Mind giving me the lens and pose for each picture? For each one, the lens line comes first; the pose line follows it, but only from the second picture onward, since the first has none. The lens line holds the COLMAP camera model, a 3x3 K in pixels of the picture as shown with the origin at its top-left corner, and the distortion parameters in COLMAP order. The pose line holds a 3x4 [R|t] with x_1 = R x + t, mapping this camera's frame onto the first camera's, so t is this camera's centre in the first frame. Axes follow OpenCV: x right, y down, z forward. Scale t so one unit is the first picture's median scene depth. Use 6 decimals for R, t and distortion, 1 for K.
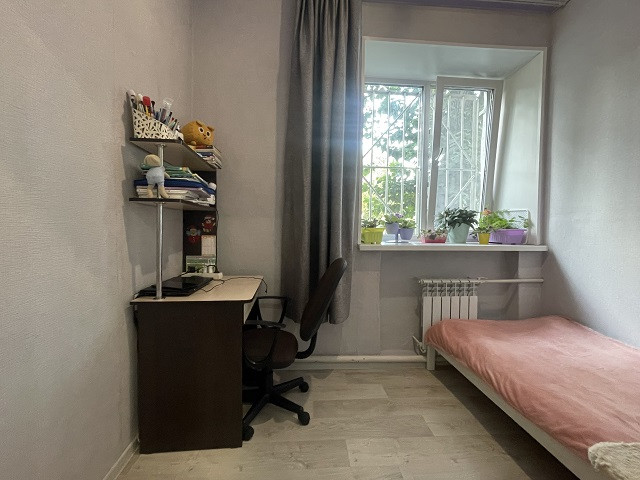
lens RADIAL K [[310.4, 0, 319.1], [0, 310.4, 236.7], [0, 0, 1]] dist [-0.000796, -0.000068]
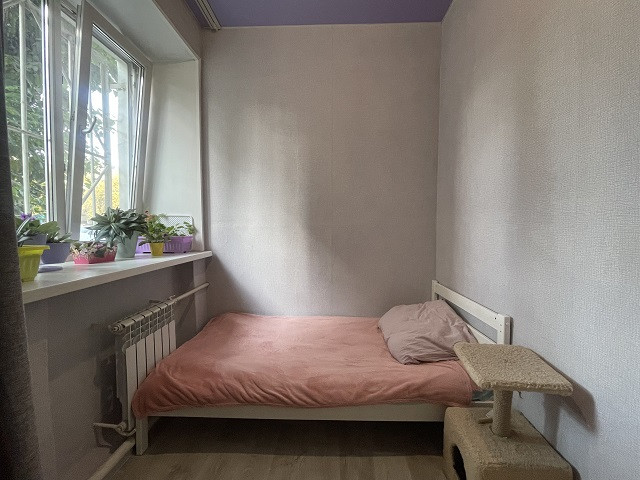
lens RADIAL K [[284.2, 0, 320.0], [0, 284.2, 240.0], [0, 0, 1]] dist [0.000621, 0.000344]
pose [[0.073414, -0.054018, 0.995838, -0.201006], [0.028187, 0.998246, 0.052071, -0.048657], [-0.996903, 0.024247, 0.074808, 0.561967]]
